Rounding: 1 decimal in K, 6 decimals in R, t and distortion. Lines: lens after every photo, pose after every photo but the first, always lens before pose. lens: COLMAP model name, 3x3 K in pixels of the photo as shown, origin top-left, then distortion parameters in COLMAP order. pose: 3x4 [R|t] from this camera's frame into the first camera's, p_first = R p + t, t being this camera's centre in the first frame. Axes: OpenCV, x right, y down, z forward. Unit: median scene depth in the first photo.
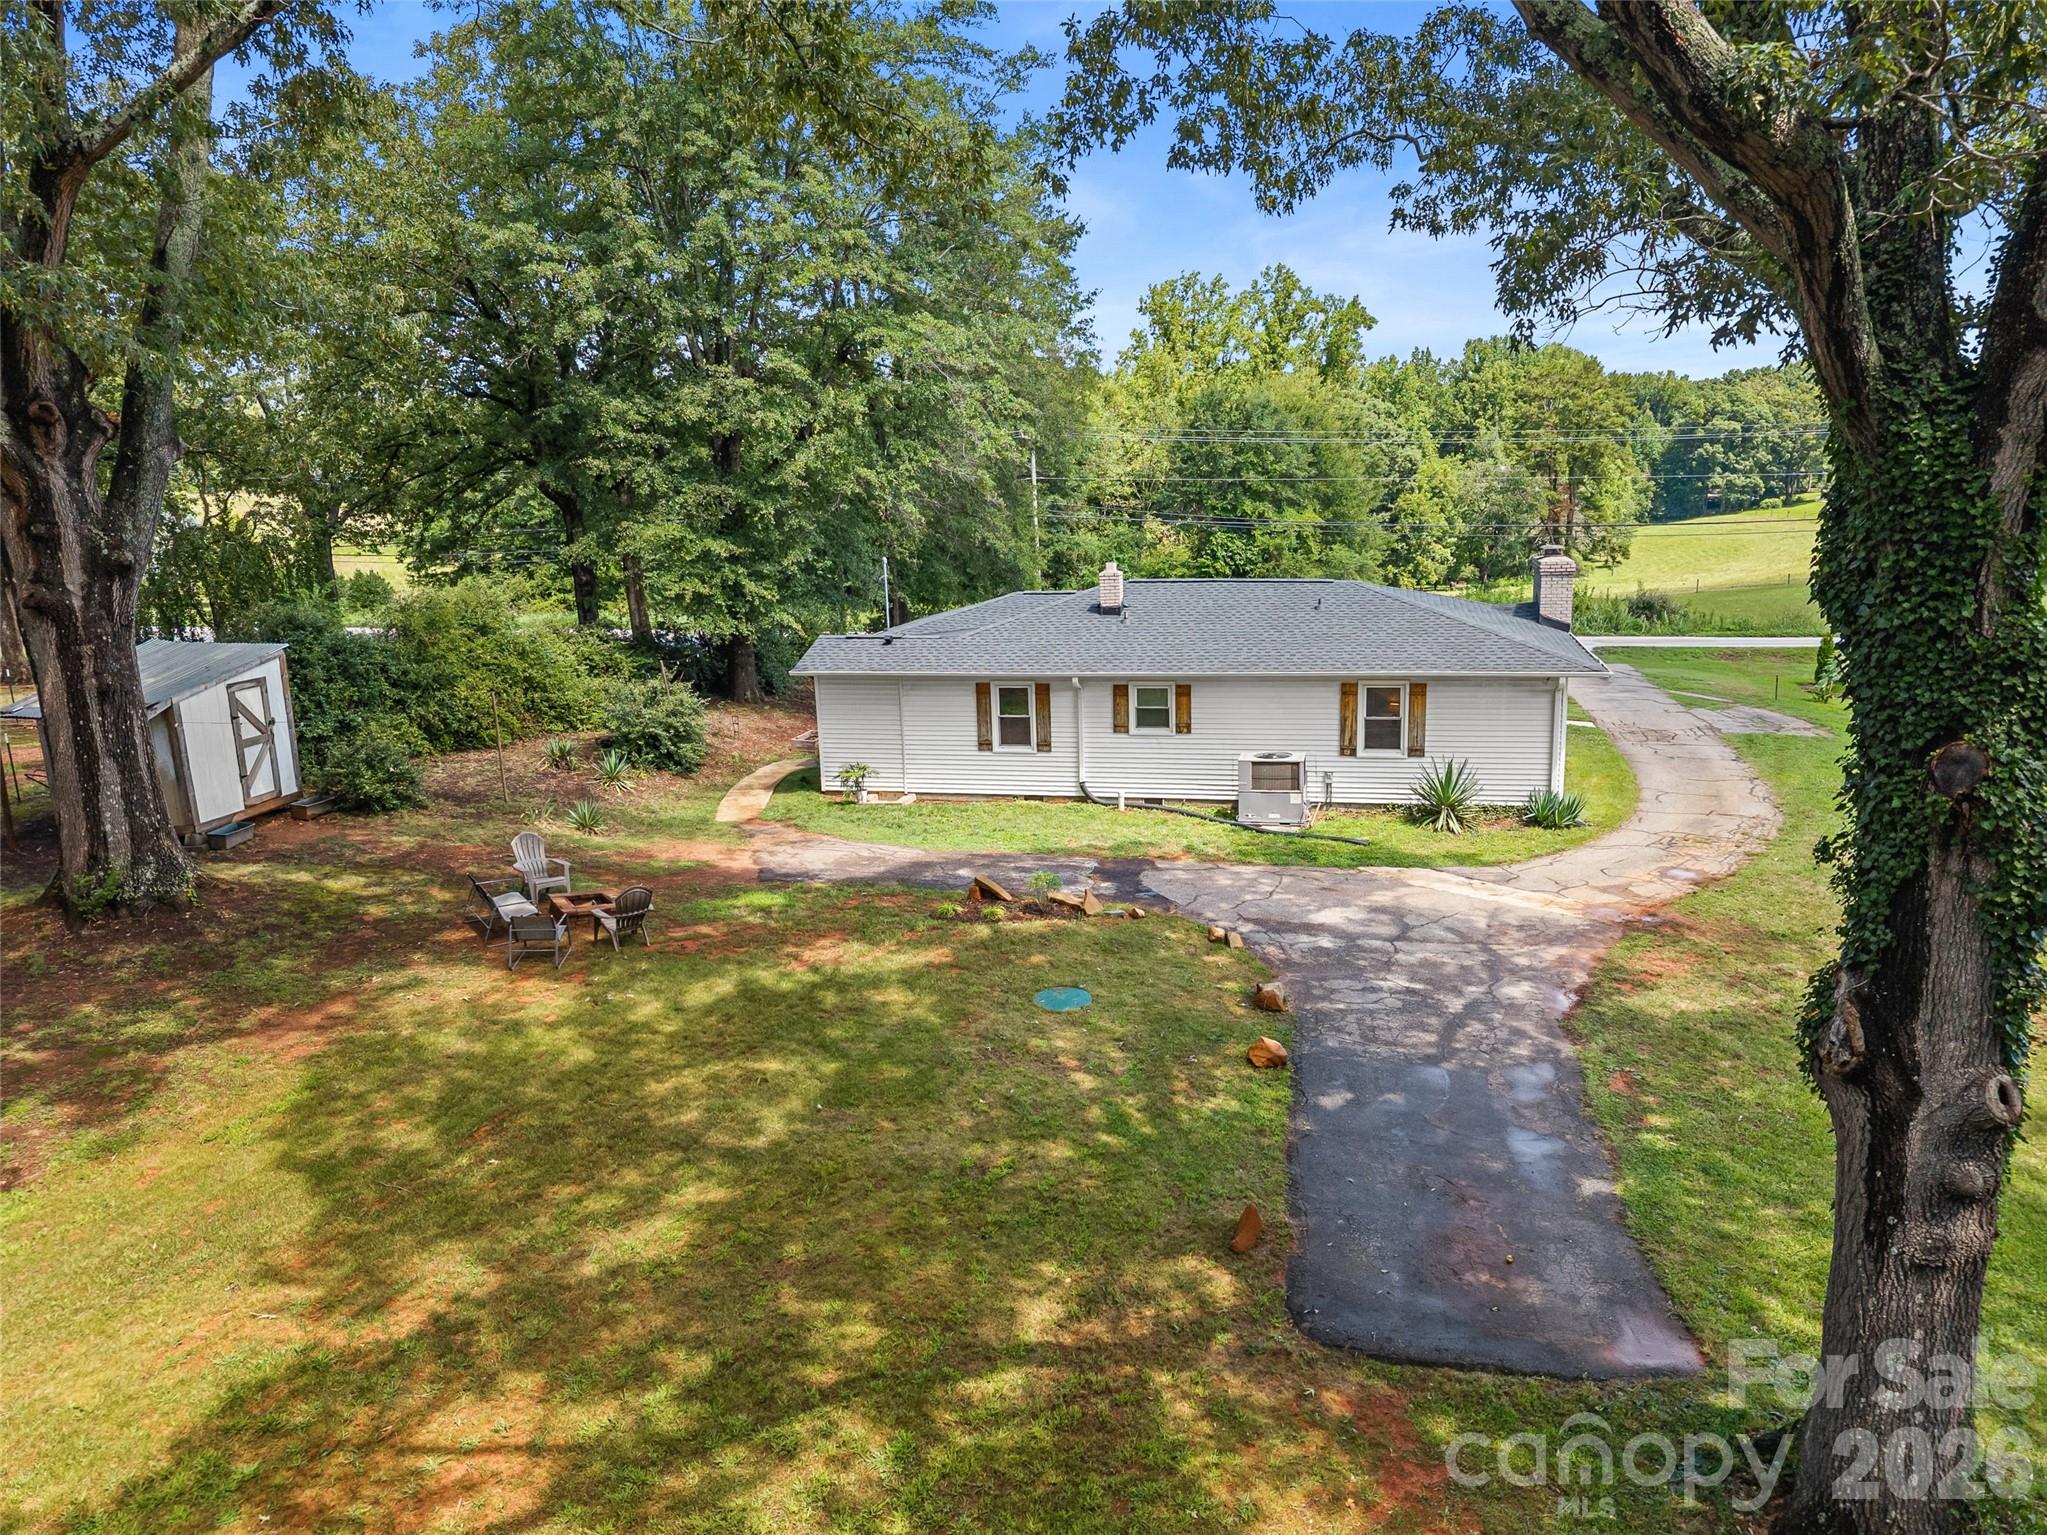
lens RADIAL K [[1383.3, 0, 1024.9], [0, 1383.3, 820.7], [0, 0, 1]] dist [0.030279, -0.038865]
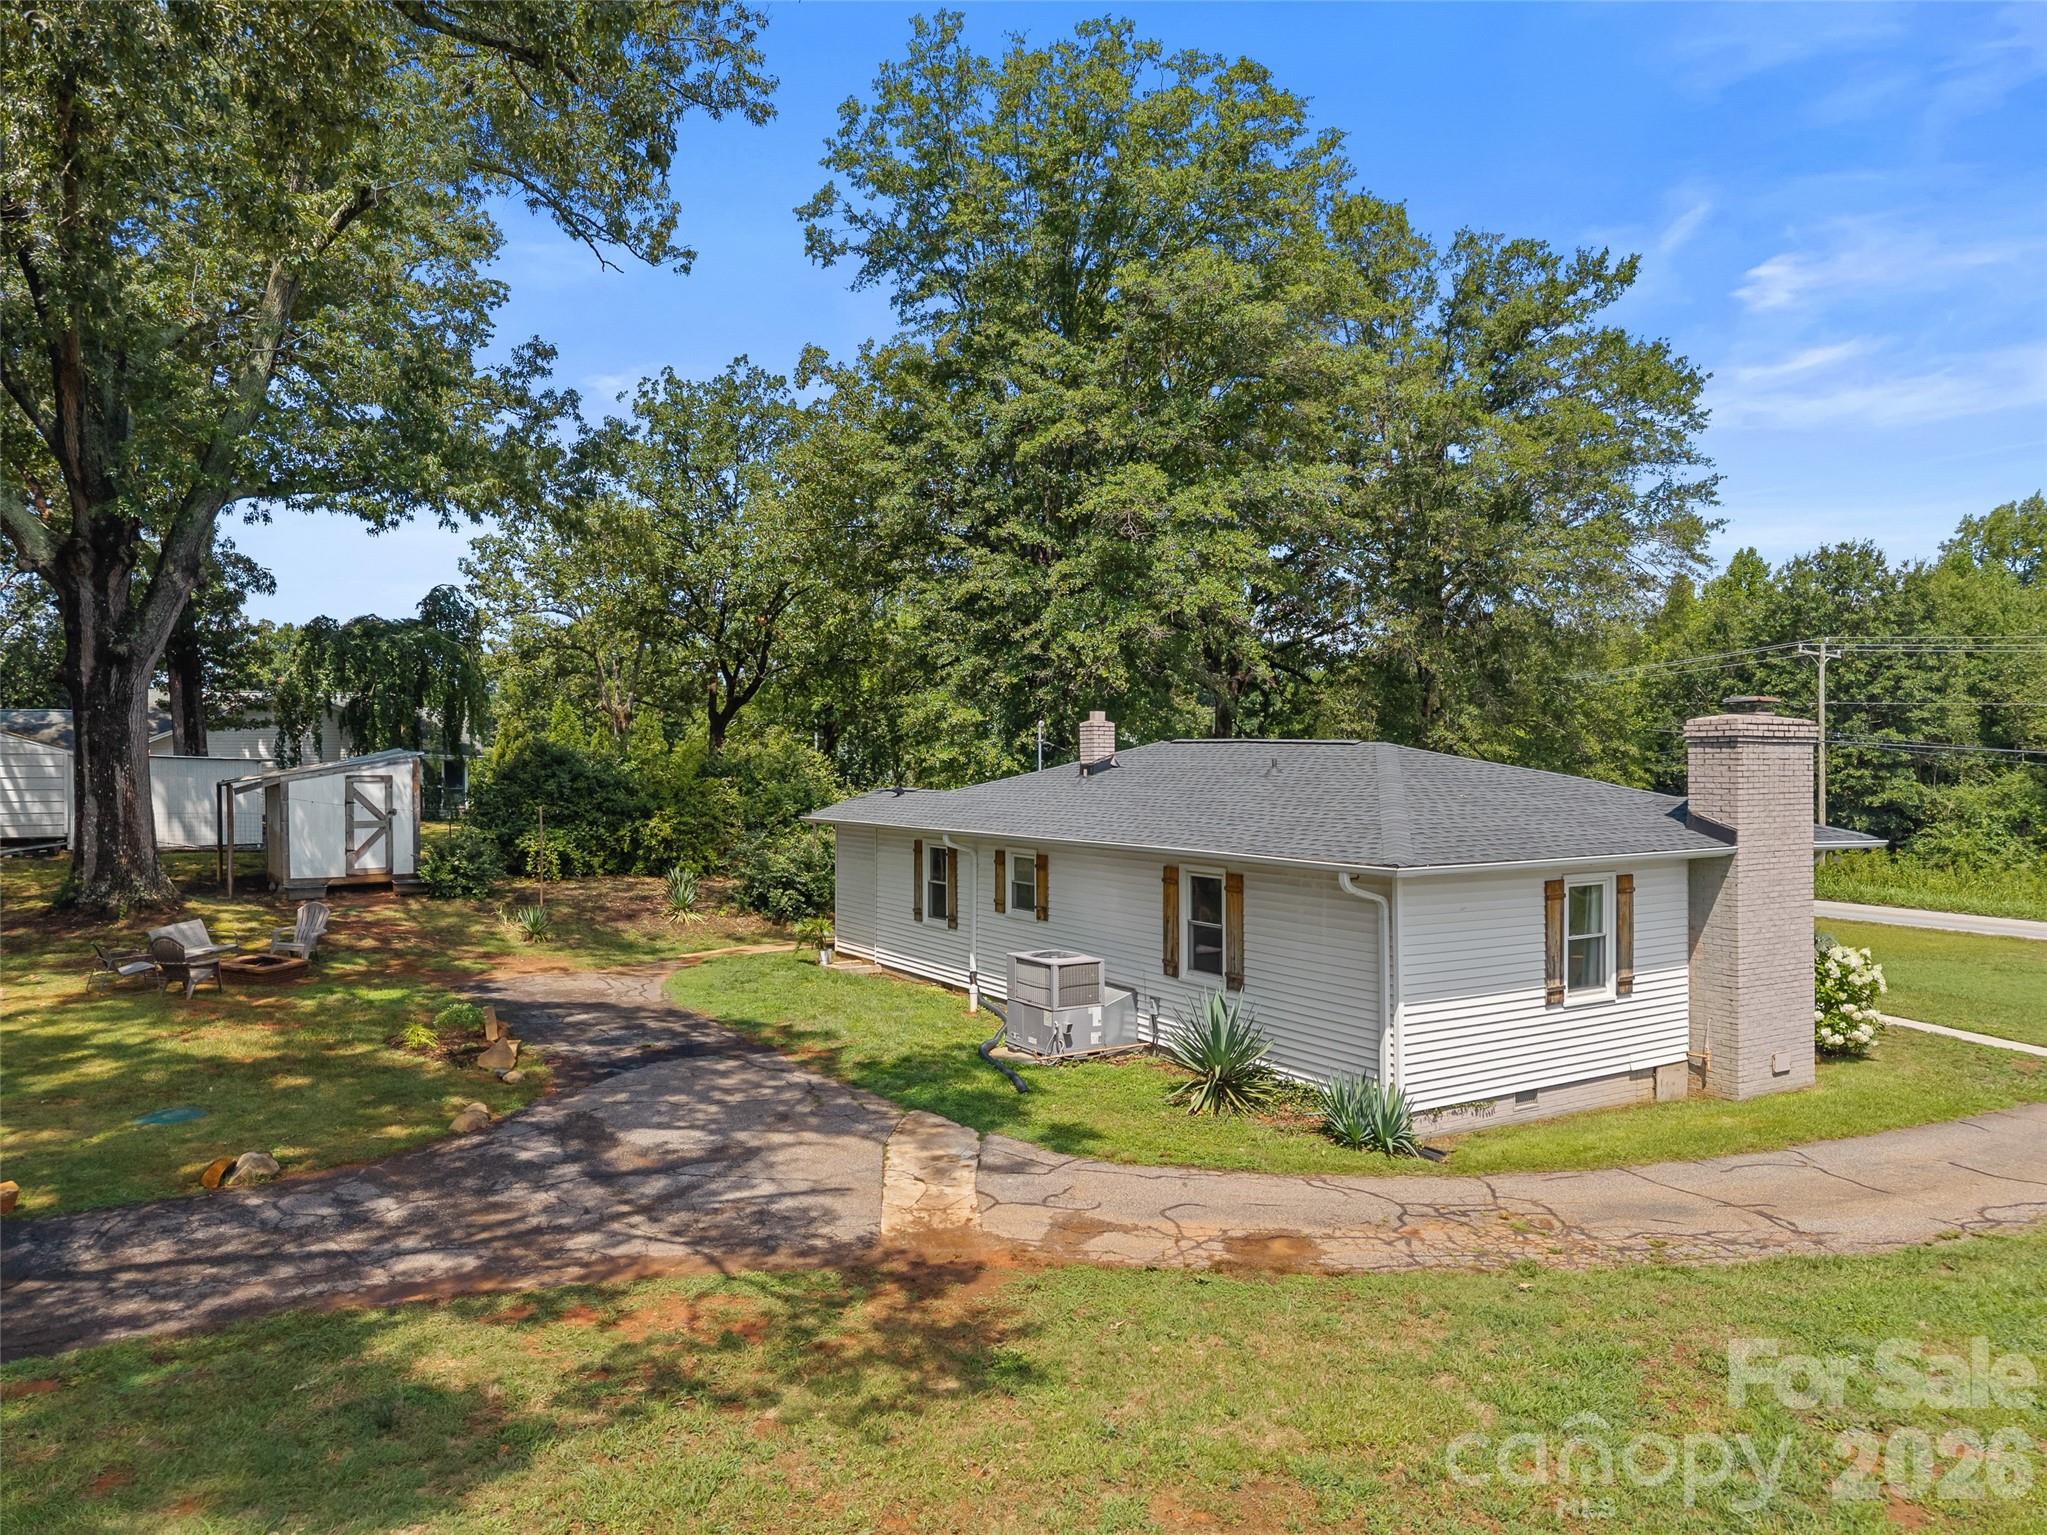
lens RADIAL K [[1383.3, 0, 1048.3], [0, 1383.3, 781.4], [0, 0, 1]] dist [0.030279, -0.038865]
pose [[0.709138, 0.038809, -0.704001, 0.668295], [-0.191787, 0.971453, -0.139633, -0.034186], [0.678485, 0.234038, 0.696337, 0.489808]]
